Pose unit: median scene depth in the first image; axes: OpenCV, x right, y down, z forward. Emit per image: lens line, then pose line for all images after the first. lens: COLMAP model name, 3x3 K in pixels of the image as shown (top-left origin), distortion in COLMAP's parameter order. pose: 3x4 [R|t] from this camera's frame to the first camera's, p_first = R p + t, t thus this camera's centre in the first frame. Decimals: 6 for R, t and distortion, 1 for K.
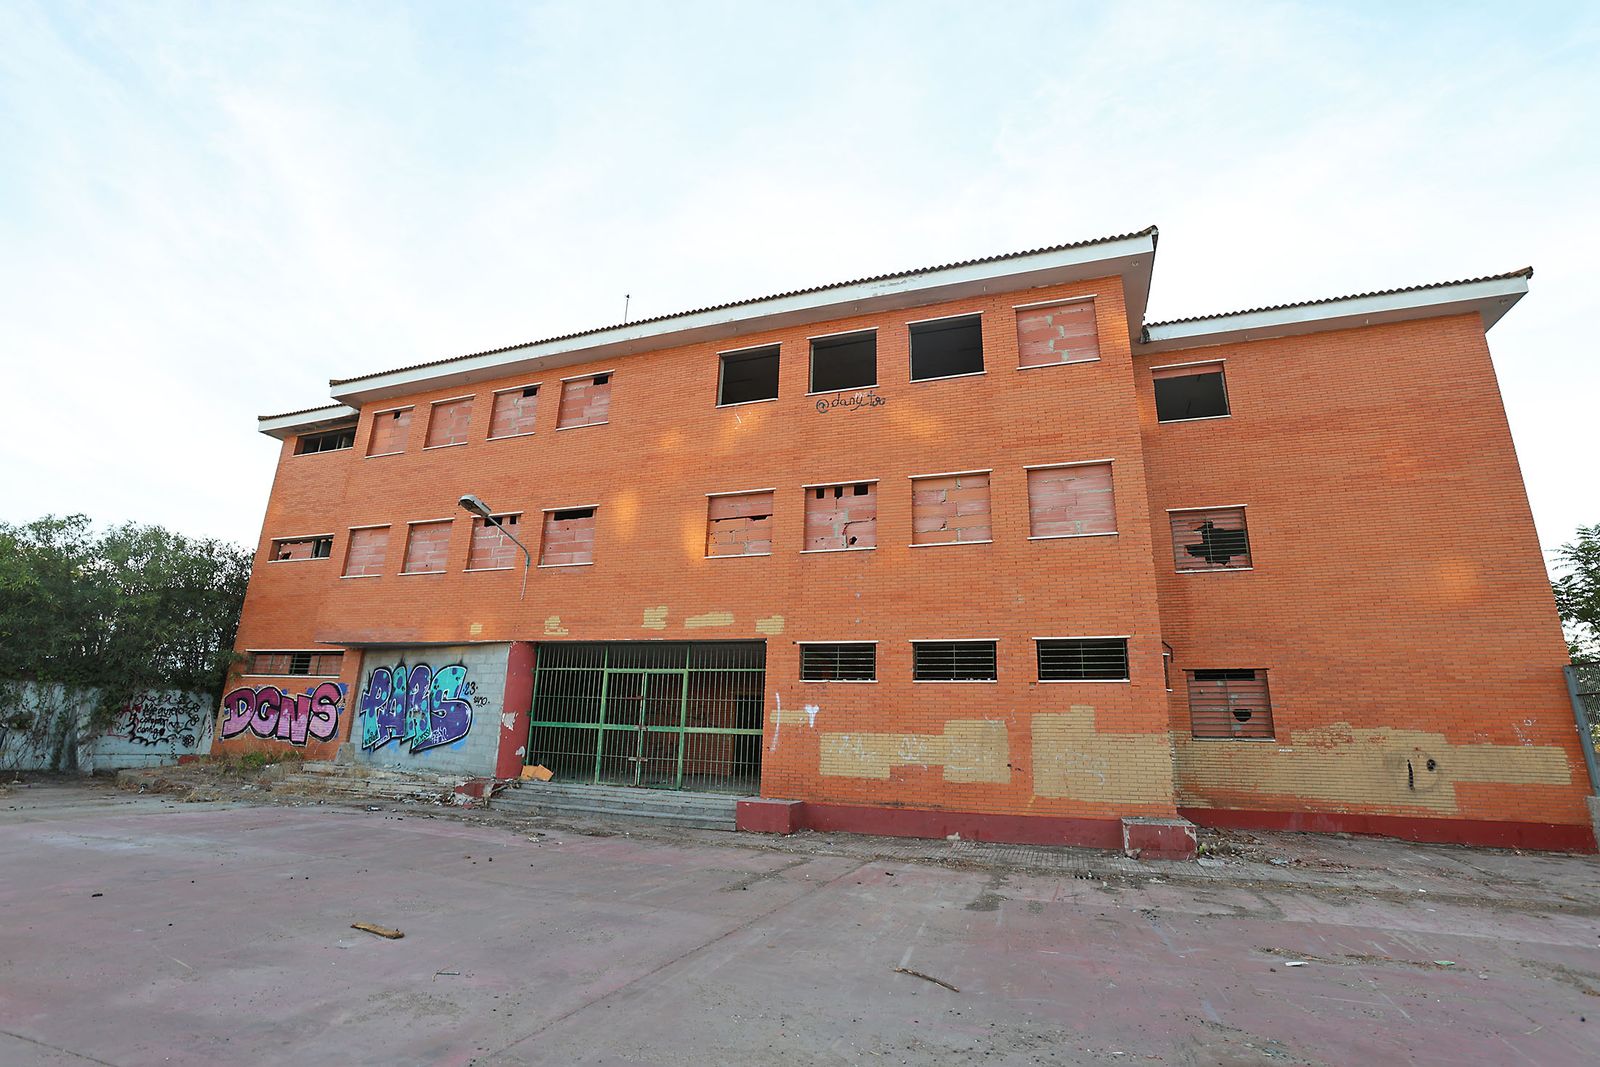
lens RADIAL K [[730.0, 0, 800.0], [0, 730.0, 533.5], [0, 0, 1]] dist [-0.087245, 0.043131]
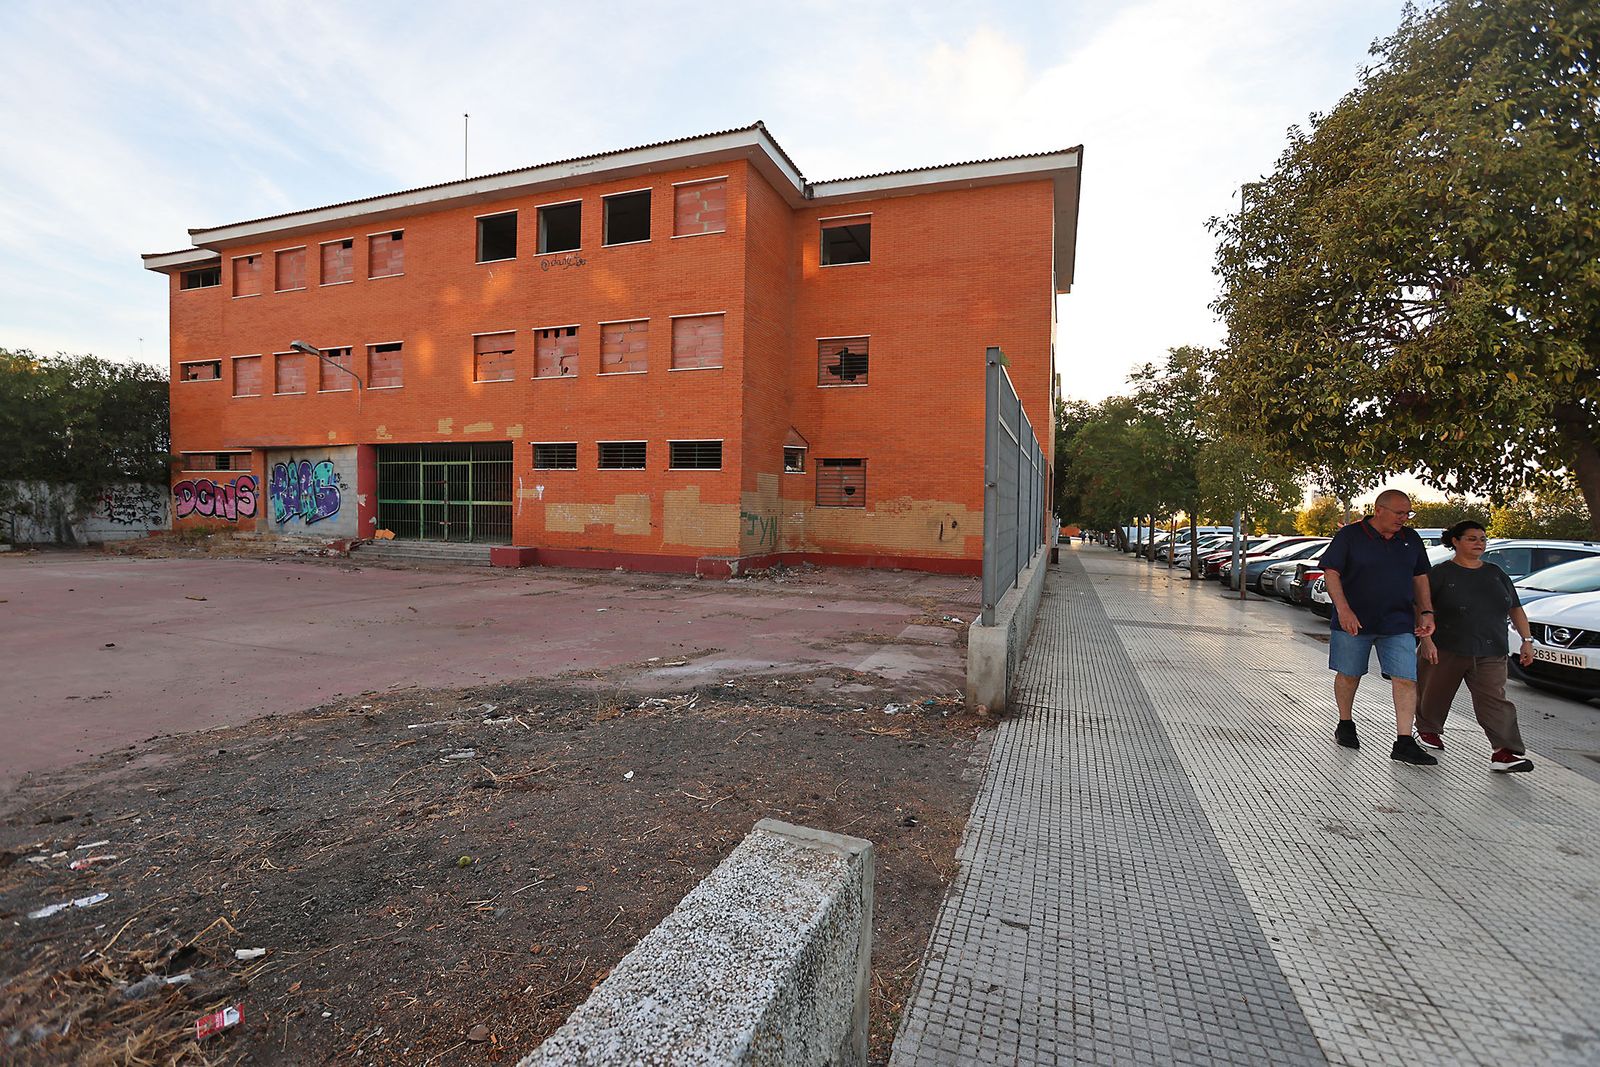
lens RADIAL K [[730.0, 0, 800.0], [0, 730.0, 533.5], [0, 0, 1]] dist [-0.087245, 0.043131]
pose [[0.999906, -0.013448, 0.002676, 0.463919], [0.011938, 0.949813, 0.312590, -0.107480], [-0.006746, -0.312529, 0.949884, -0.373269]]
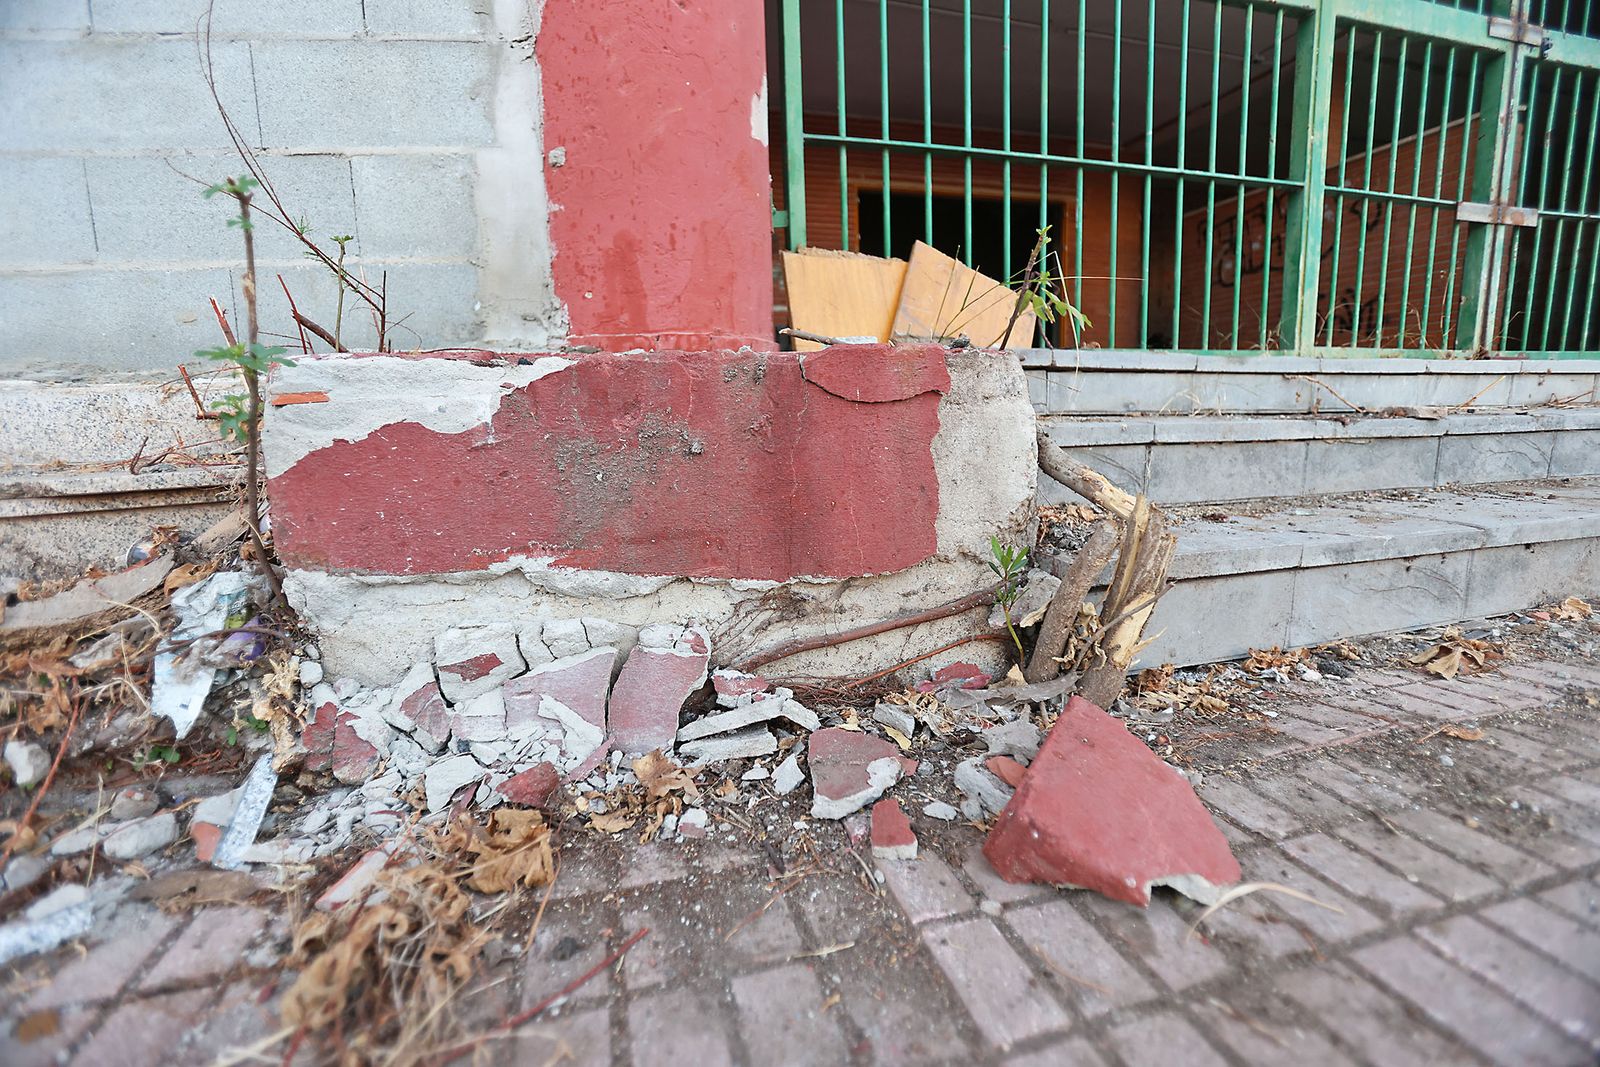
lens RADIAL K [[730.0, 0, 800.0], [0, 730.0, 533.5], [0, 0, 1]] dist [-0.087245, 0.043131]
pose [[0.809076, -0.147971, 0.568771, -0.456102], [-0.125611, 0.901883, 0.413315, 0.314676], [-0.574123, -0.405847, 0.711105, 0.883759]]
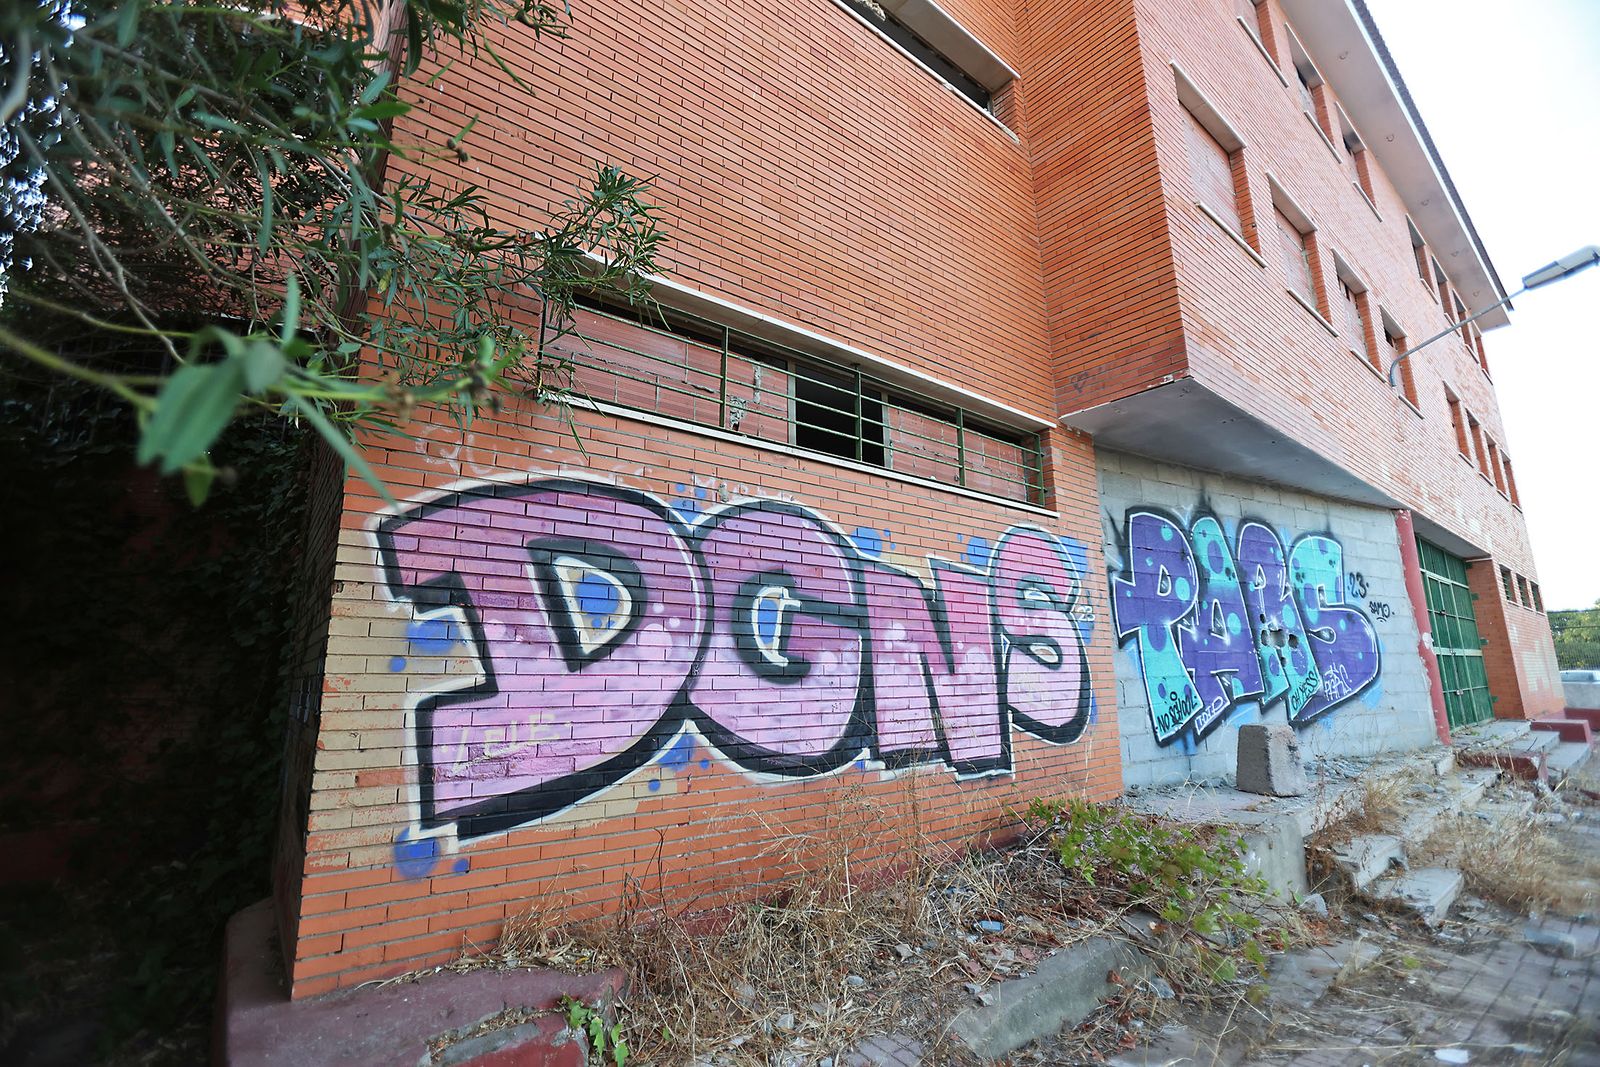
lens RADIAL K [[730.0, 0, 800.0], [0, 730.0, 533.5], [0, 0, 1]] dist [-0.087245, 0.043131]
pose [[0.527051, 0.133425, 0.839294, -1.156426], [-0.201882, 0.978985, -0.028856, 0.291920], [-0.825506, -0.154230, 0.542911, 1.127651]]
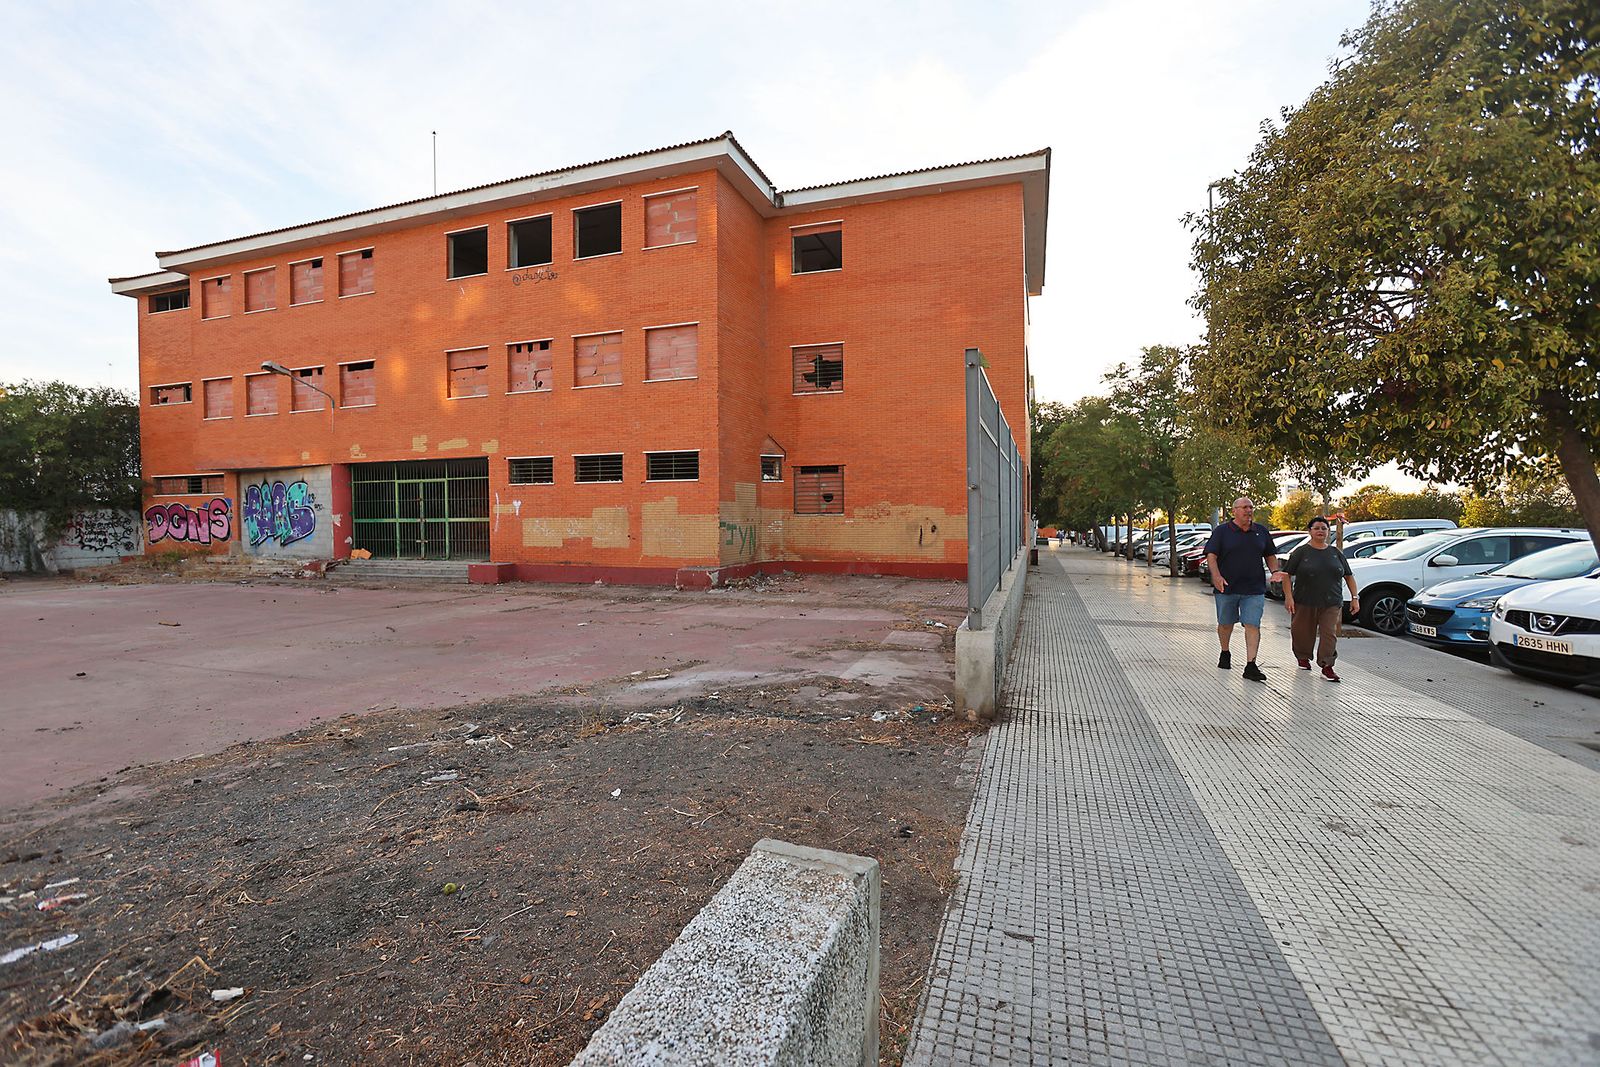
lens RADIAL K [[730.8, 0, 785.5], [0, 730.8, 532.9], [0, 0, 1]] dist [-0.083485, 0.039628]
pose [[0.999092, -0.040739, 0.012465, 0.462693], [0.035102, 0.952955, 0.301073, -0.106660], [-0.024144, -0.300362, 0.953520, -0.370994]]
